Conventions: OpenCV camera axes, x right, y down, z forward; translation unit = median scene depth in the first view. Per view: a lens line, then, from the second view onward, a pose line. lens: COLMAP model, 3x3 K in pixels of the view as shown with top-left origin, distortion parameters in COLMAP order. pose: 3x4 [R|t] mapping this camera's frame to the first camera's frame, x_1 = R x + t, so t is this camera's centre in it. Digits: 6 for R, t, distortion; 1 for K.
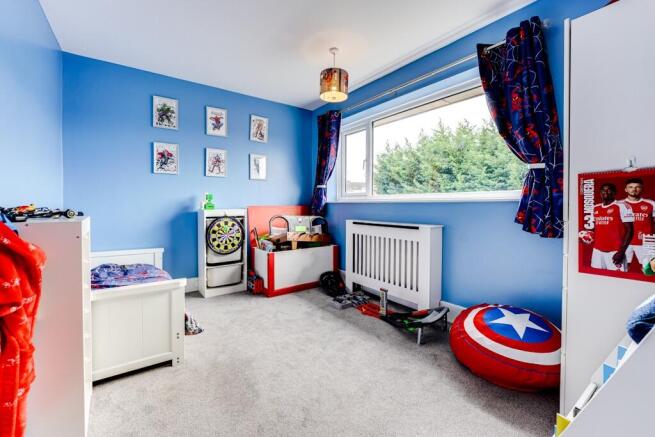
lens RADIAL K [[275.0, 0, 327.5], [0, 275.0, 211.7], [0, 0, 1]] dist [-0.000362, -0.000127]
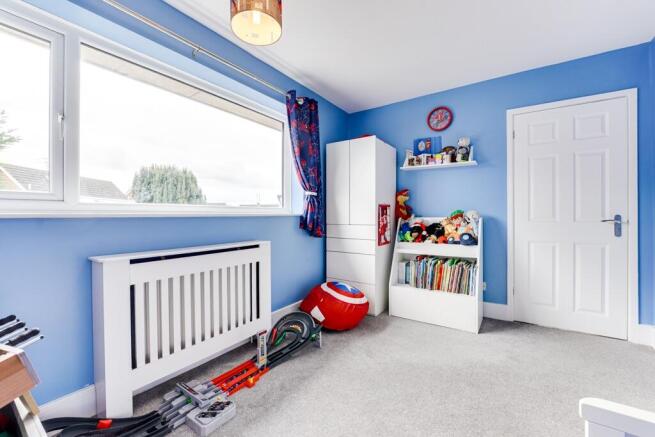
lens RADIAL K [[275.0, 0, 327.5], [0, 275.0, 211.7], [0, 0, 1]] dist [-0.000362, -0.000127]
pose [[-0.350253, 0.005804, 0.936637, -0.652832], [0.026226, 0.999650, 0.003613, -0.053230], [-0.936288, 0.025829, -0.350282, 1.248414]]
